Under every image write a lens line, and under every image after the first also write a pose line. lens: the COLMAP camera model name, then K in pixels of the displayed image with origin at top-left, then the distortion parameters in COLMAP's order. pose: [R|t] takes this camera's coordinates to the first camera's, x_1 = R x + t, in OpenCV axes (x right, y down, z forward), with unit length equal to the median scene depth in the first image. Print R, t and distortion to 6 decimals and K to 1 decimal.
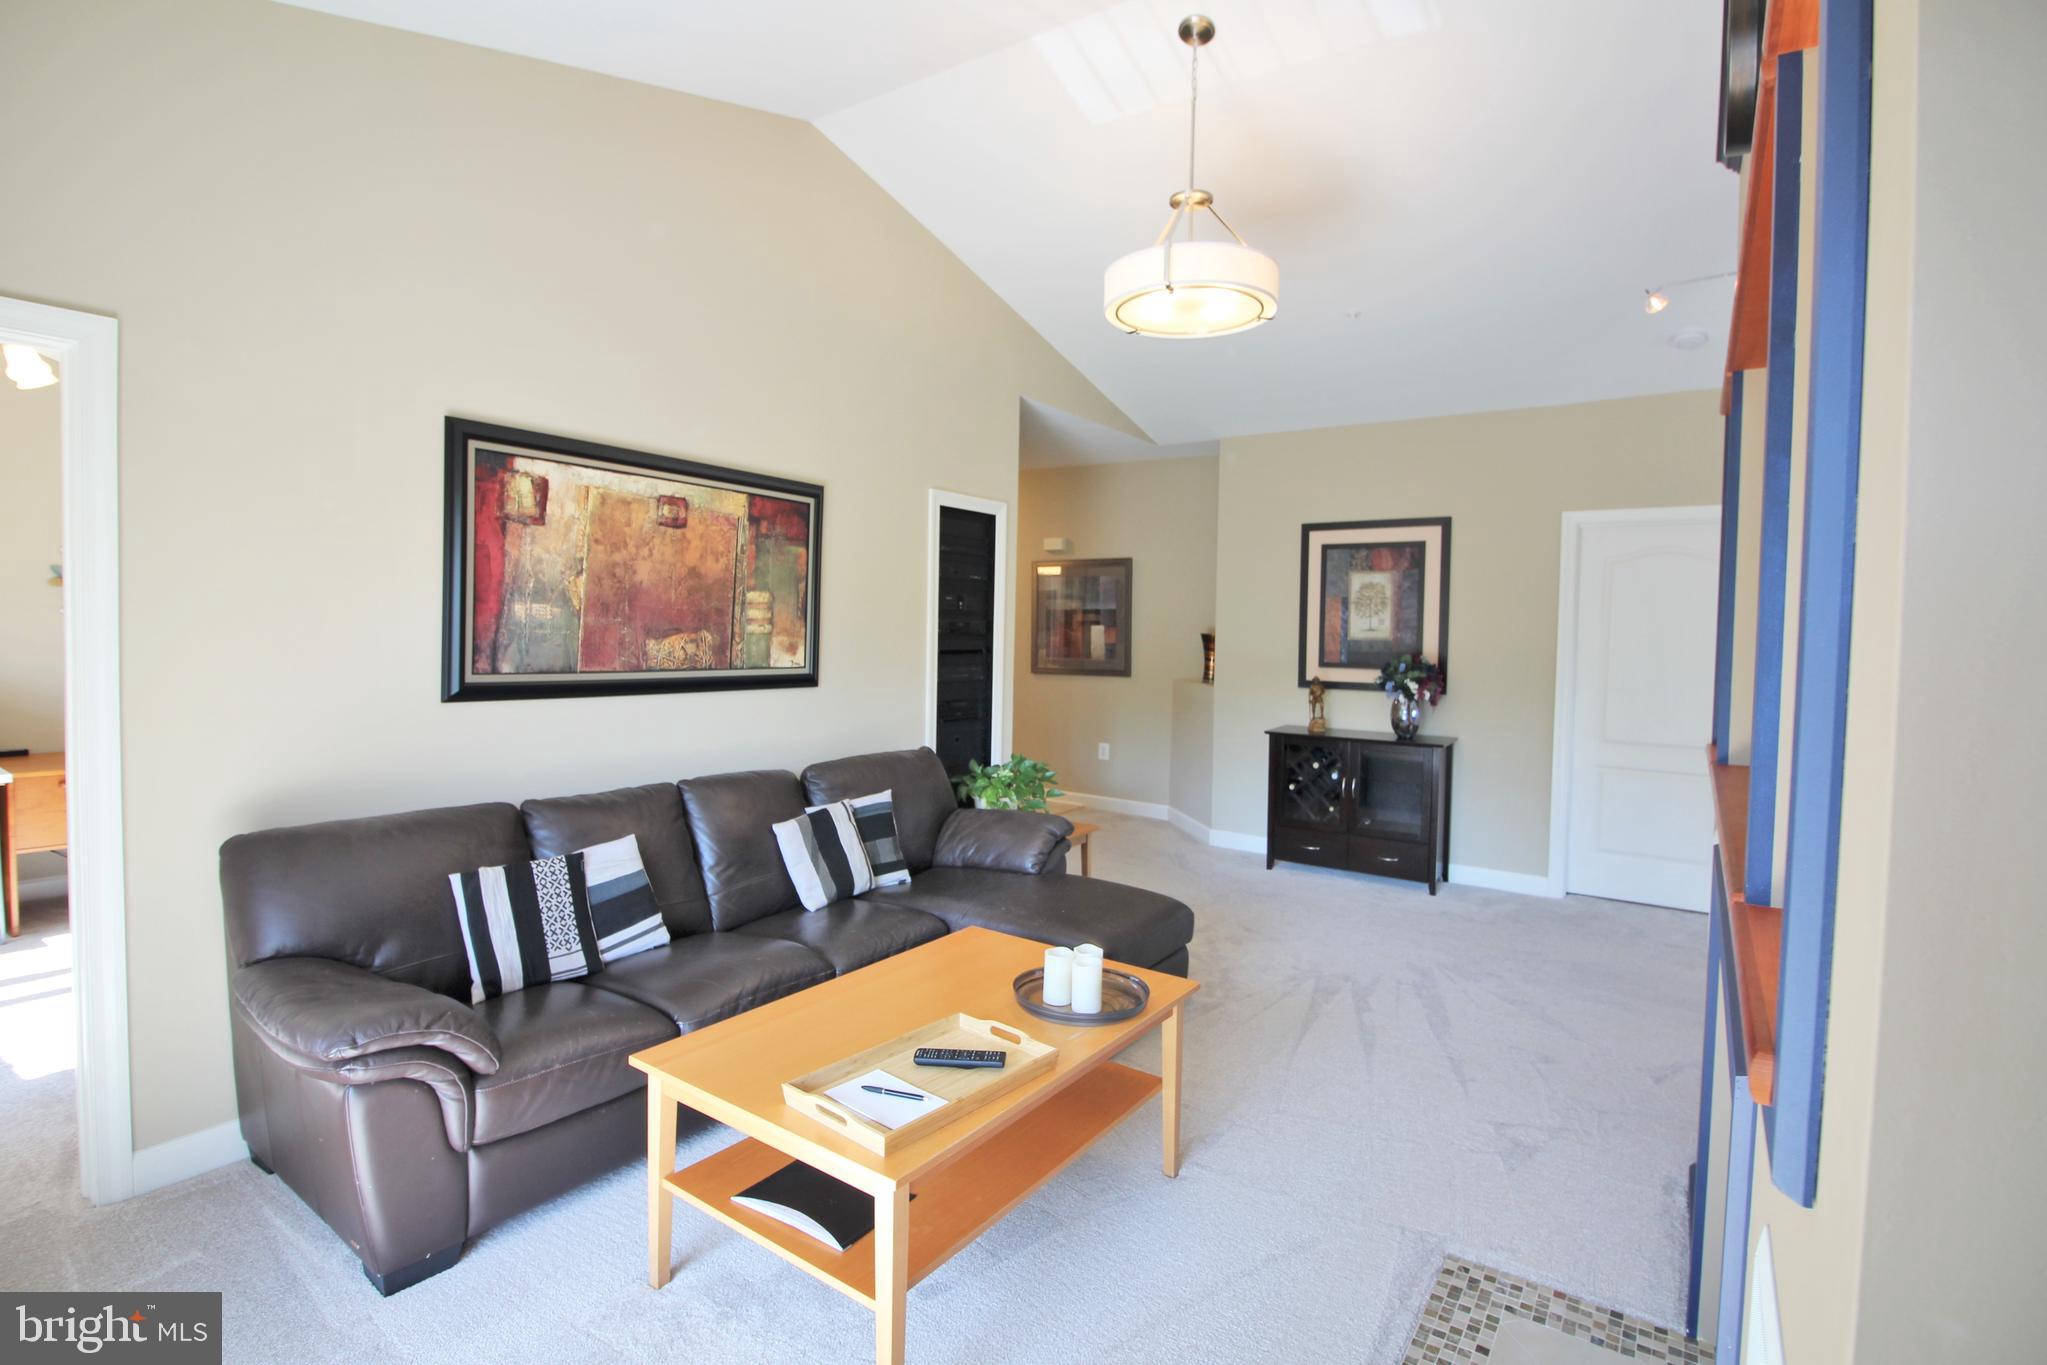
lens RADIAL K [[962.9, 0, 1018.3], [0, 962.9, 671.7], [0, 0, 1]] dist [0.001551, -0.014917]
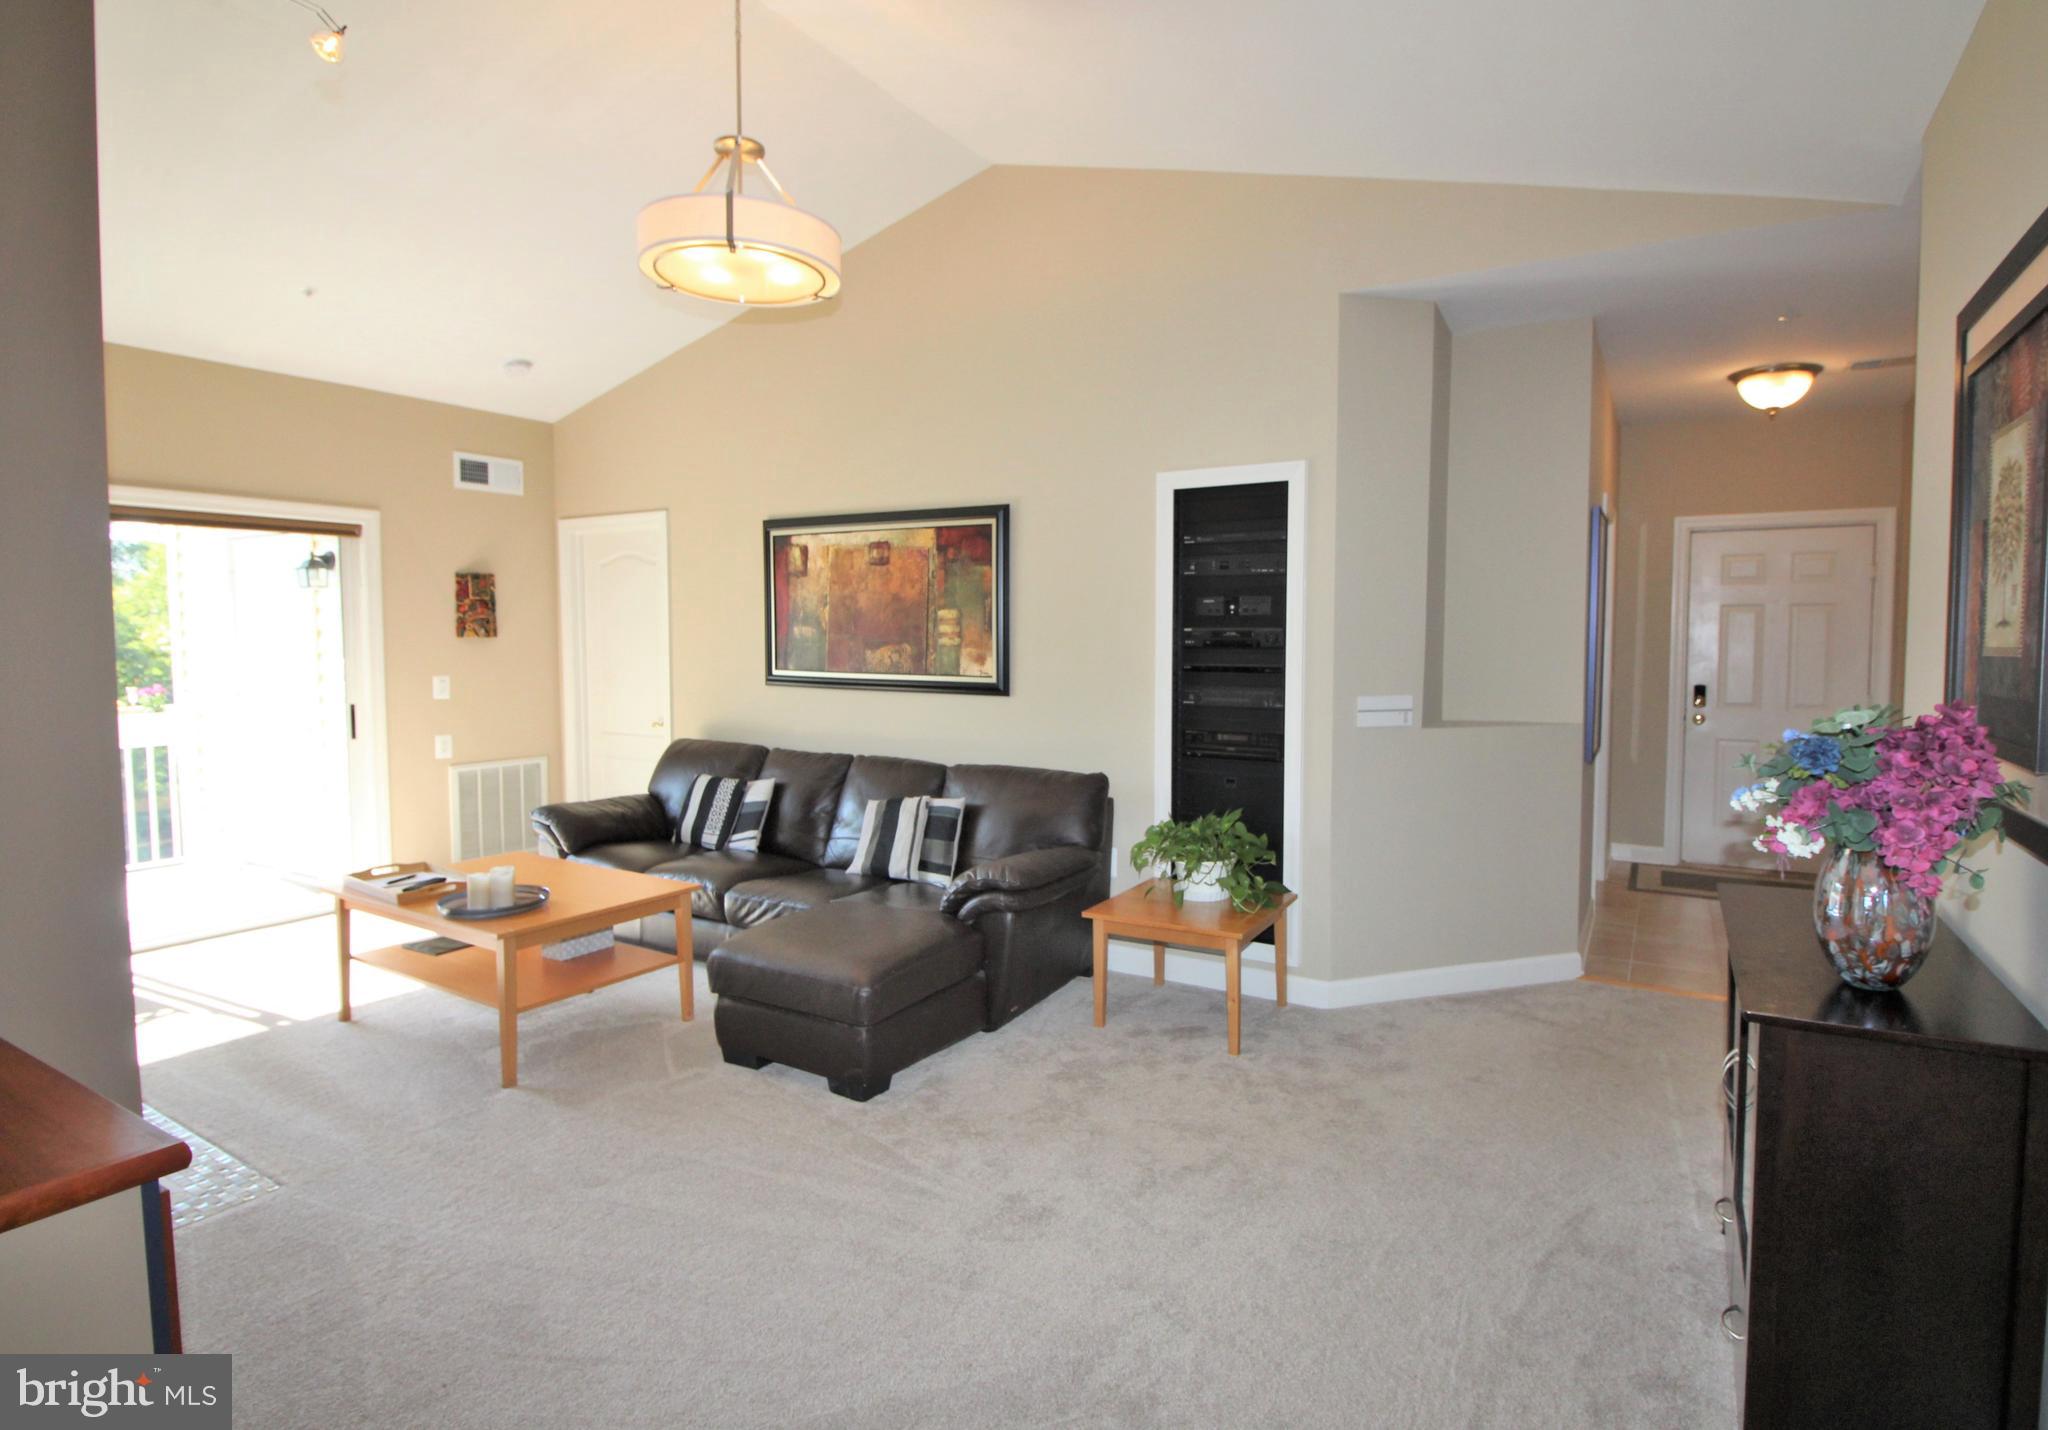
lens RADIAL K [[1084.3, 0, 1051.0], [0, 1084.3, 694.3], [0, 0, 1]] dist [-0.004169, -0.000911]
pose [[0.067210, 0.050344, -0.996468, 1.082558], [-0.036847, 0.998170, 0.047945, -0.049995], [0.997058, 0.033494, 0.068942, 1.073692]]
